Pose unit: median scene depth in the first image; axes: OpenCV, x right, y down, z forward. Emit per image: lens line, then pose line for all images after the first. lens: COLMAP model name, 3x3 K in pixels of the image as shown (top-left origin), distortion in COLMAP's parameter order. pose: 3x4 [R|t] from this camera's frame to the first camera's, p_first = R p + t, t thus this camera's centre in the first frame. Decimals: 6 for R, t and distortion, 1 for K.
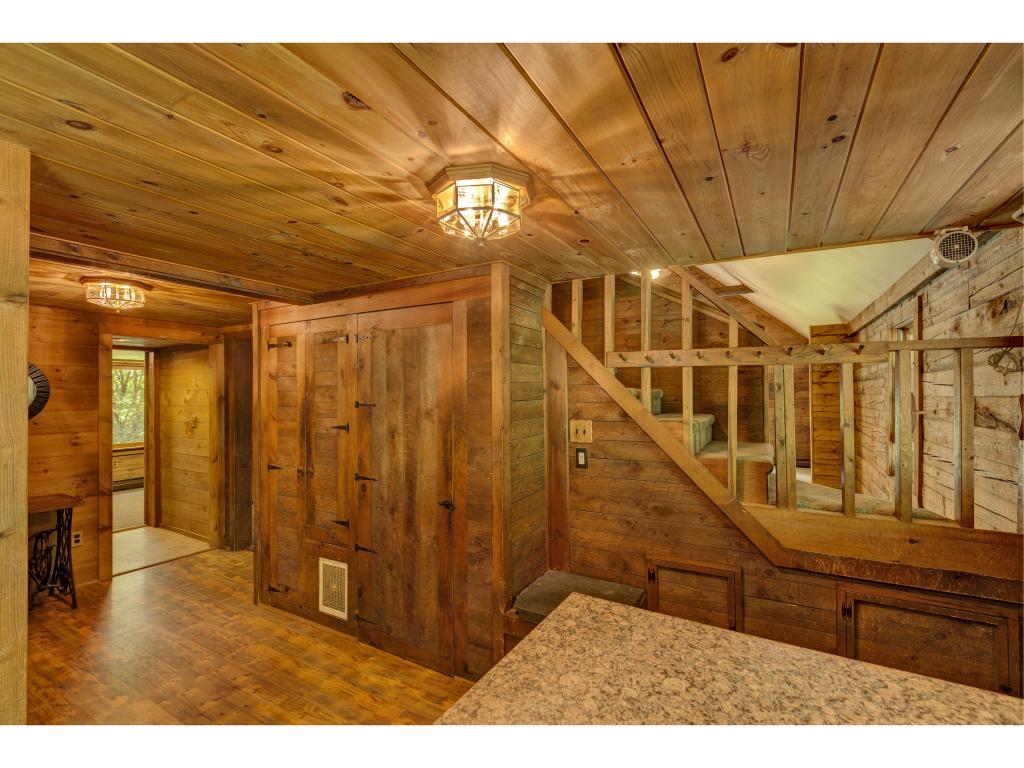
lens RADIAL K [[457.6, 0, 511.6], [0, 457.6, 388.0], [0, 0, 1]] dist [0.026774, -0.020263]
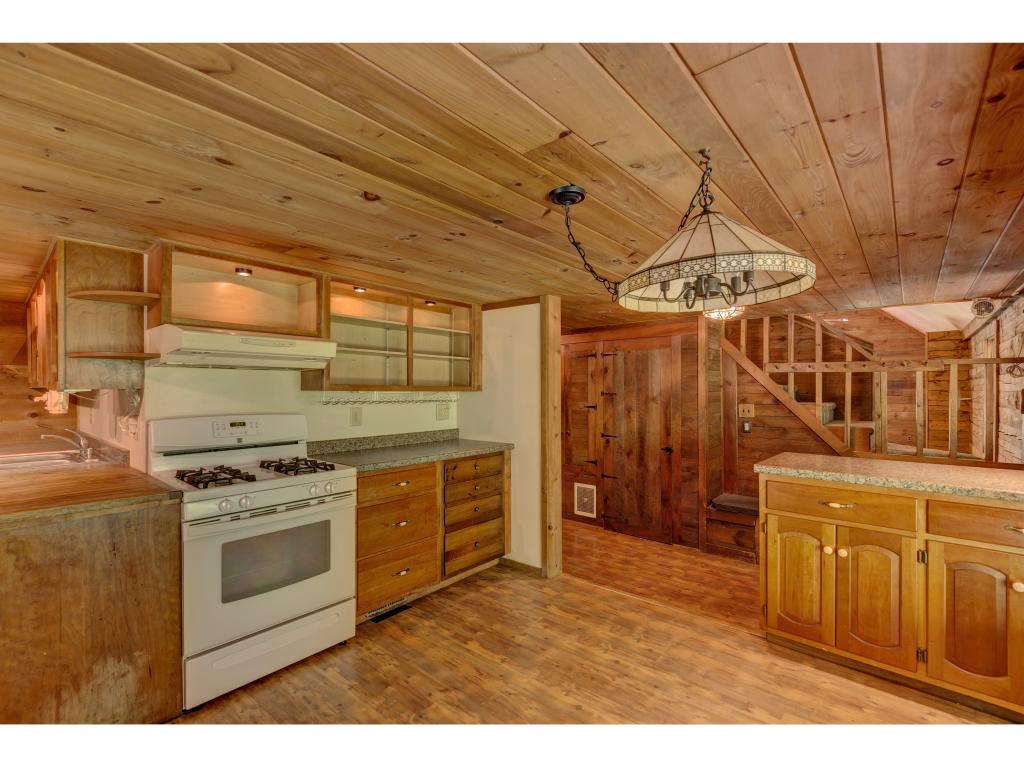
lens RADIAL K [[457.6, 0, 511.6], [0, 457.6, 387.5], [0, 0, 1]] dist [0.026774, -0.020263]
pose [[0.981560, 0.006160, -0.191053, -0.371287], [-0.004804, 0.999960, 0.007563, 0.001893], [0.191092, -0.006505, 0.981551, -0.815217]]
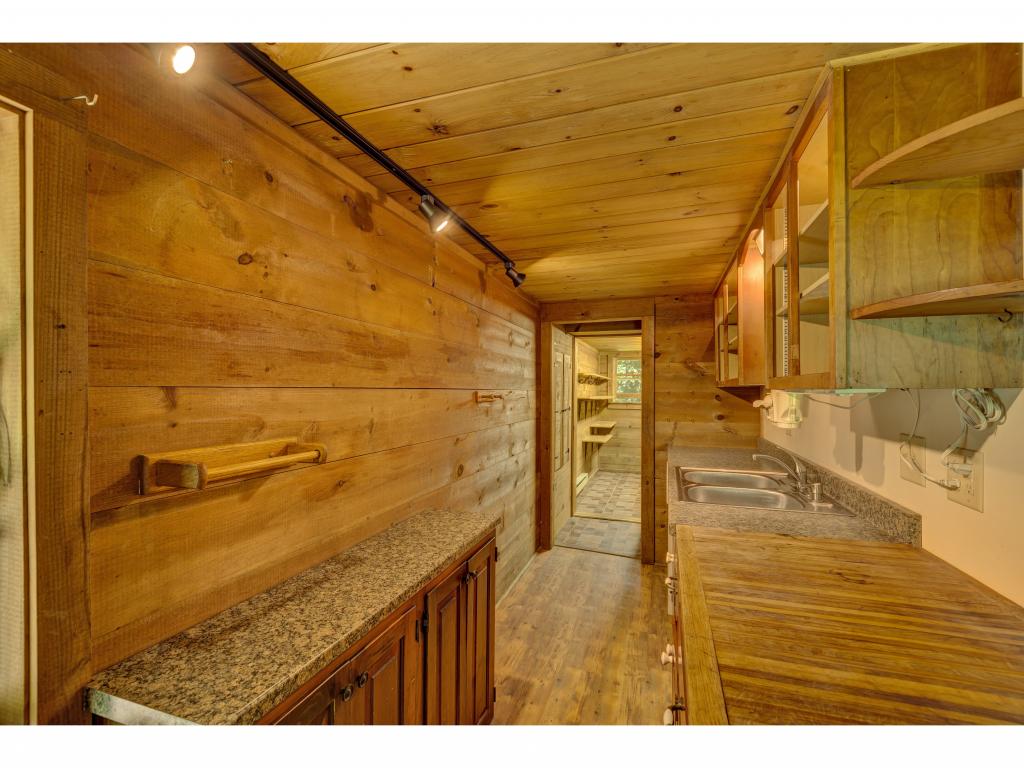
lens RADIAL K [[457.6, 0, 511.6], [0, 457.6, 388.0], [0, 0, 1]] dist [0.026774, -0.020263]
pose [[0.199994, 0.006988, -0.979772, -0.959145], [0.006180, 0.999946, 0.008393, 0.009311], [0.979778, -0.007733, 0.199940, -0.523952]]
